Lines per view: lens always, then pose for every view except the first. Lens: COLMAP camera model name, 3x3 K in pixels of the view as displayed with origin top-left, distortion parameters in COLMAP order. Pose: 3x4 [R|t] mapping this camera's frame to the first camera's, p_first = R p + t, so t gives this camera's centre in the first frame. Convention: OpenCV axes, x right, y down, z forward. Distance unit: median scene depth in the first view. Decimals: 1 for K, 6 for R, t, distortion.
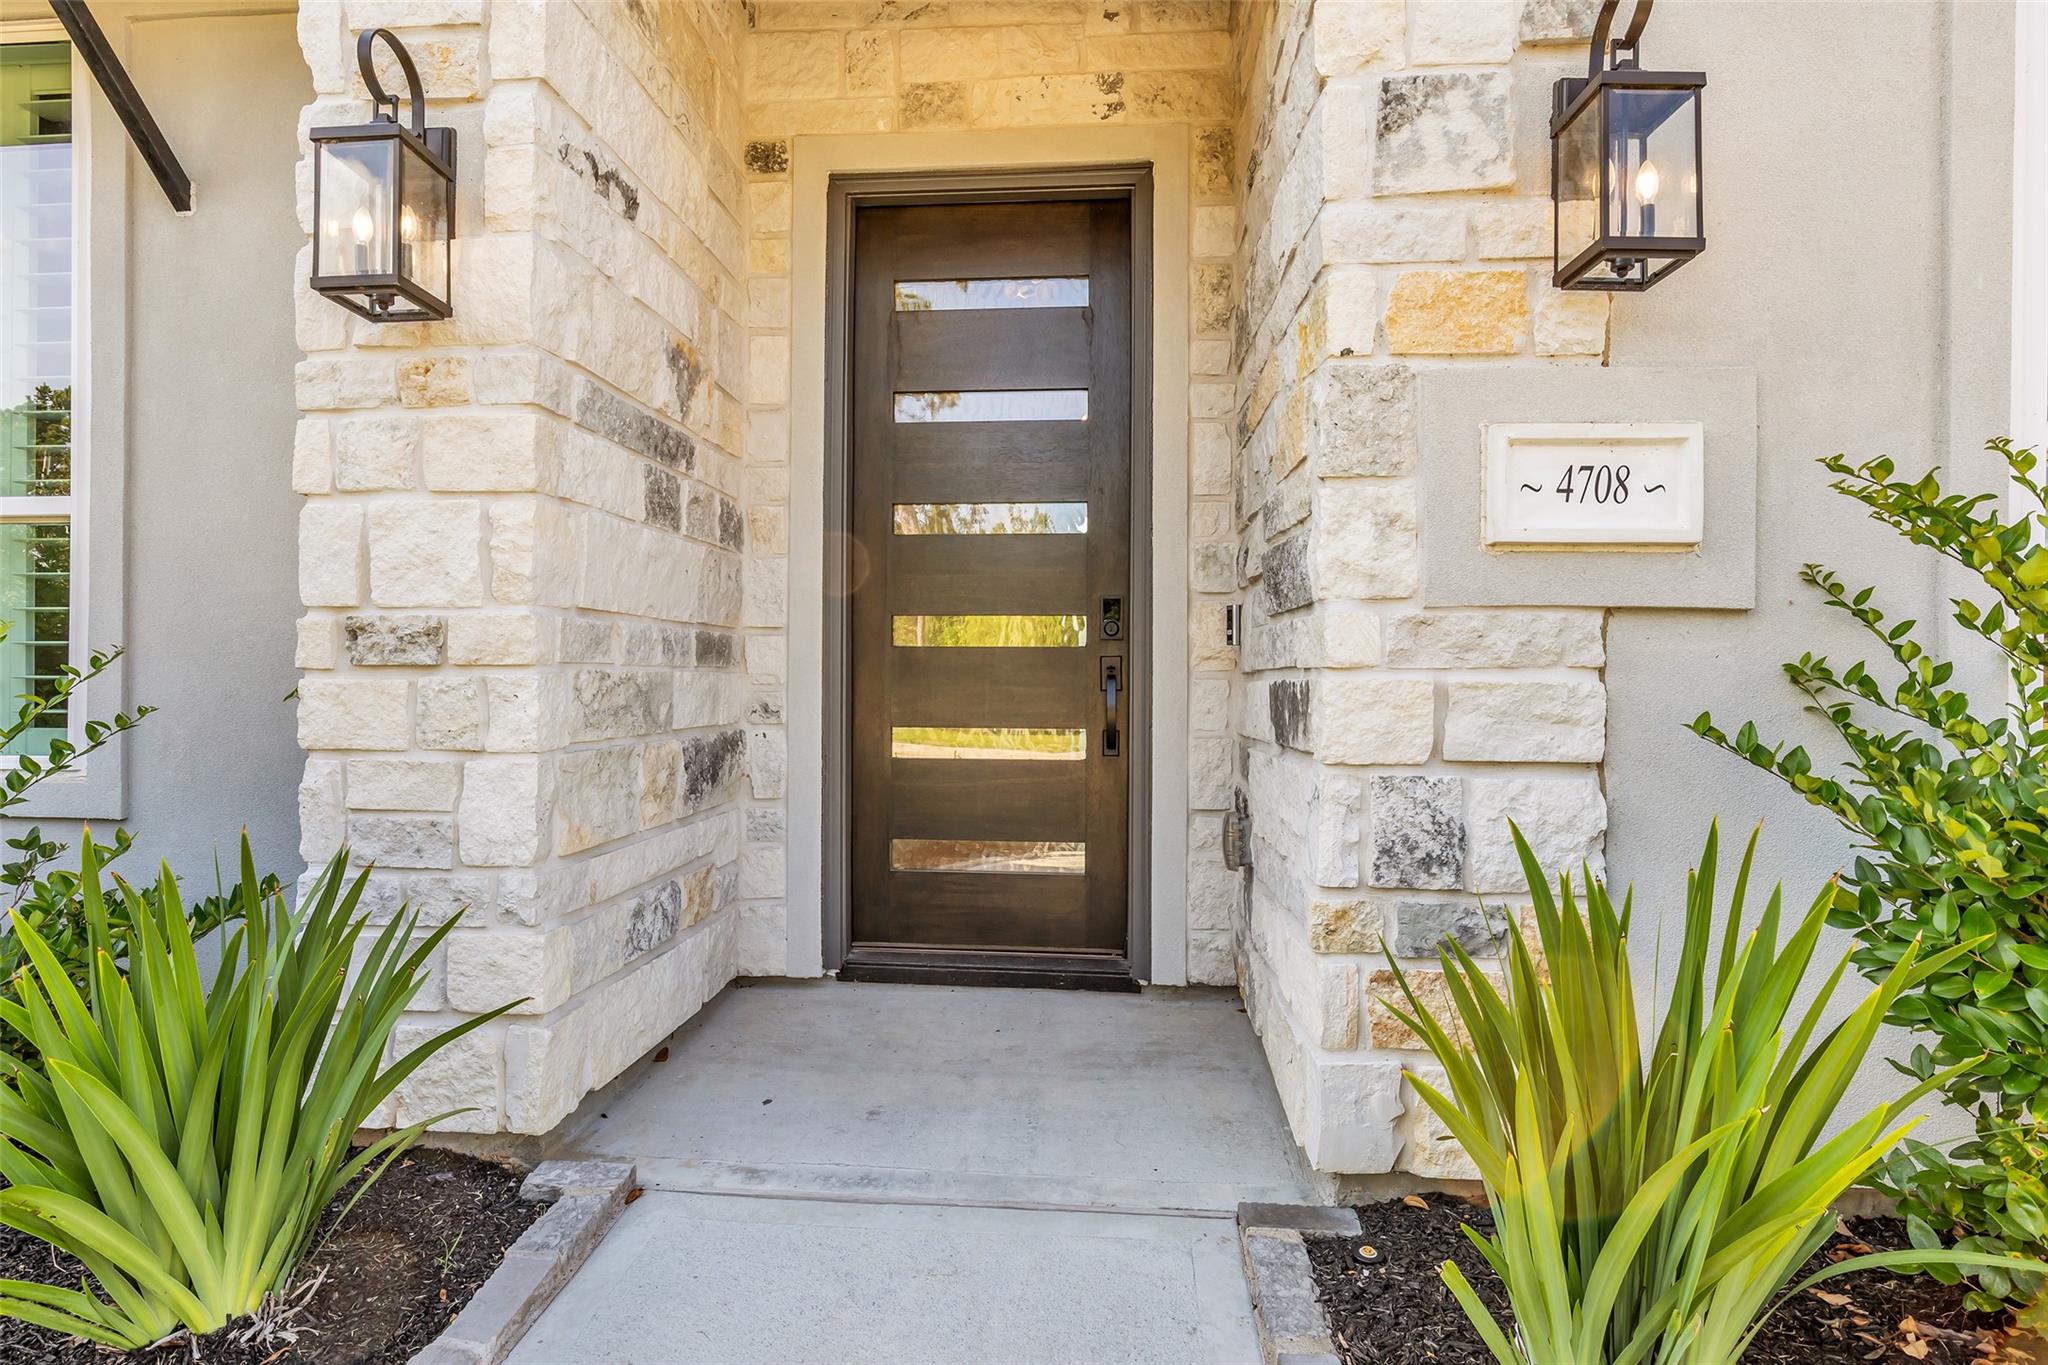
lens RADIAL K [[1085.1, 0, 1023.1], [0, 1085.1, 689.5], [0, 0, 1]] dist [-0.030403, -0.000464]
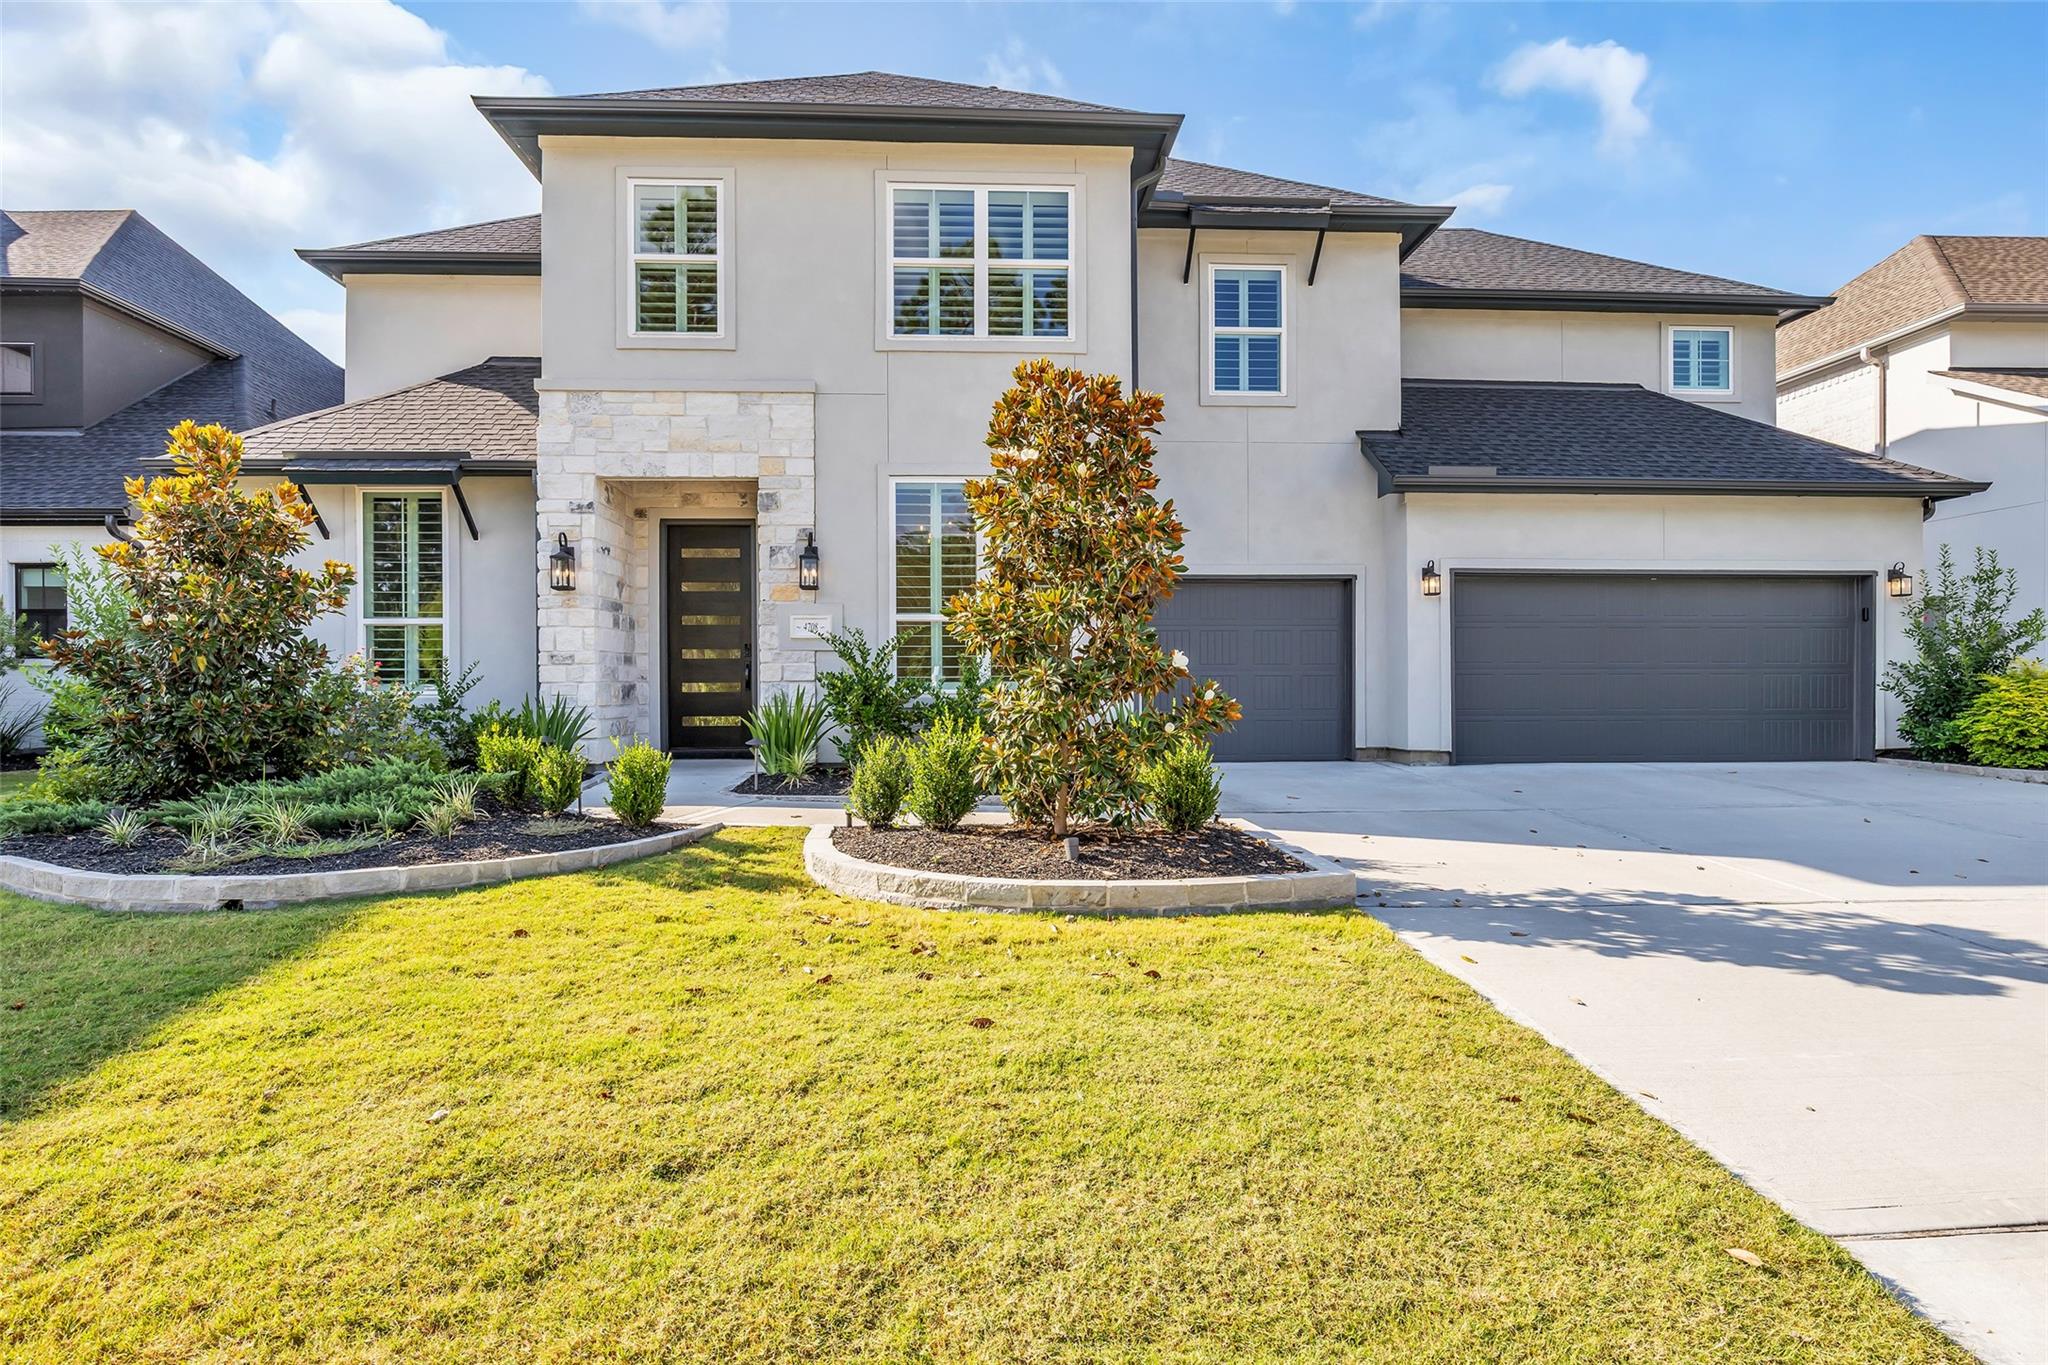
lens RADIAL K [[1085.1, 0, 1023.1], [0, 1085.1, 689.5], [0, 0, 1]] dist [-0.030403, -0.000464]
pose [[0.991397, -0.012335, 0.130305, 0.555746], [0.012961, 0.999908, -0.003959, 0.094197], [-0.130244, 0.005614, 0.991466, -2.780207]]
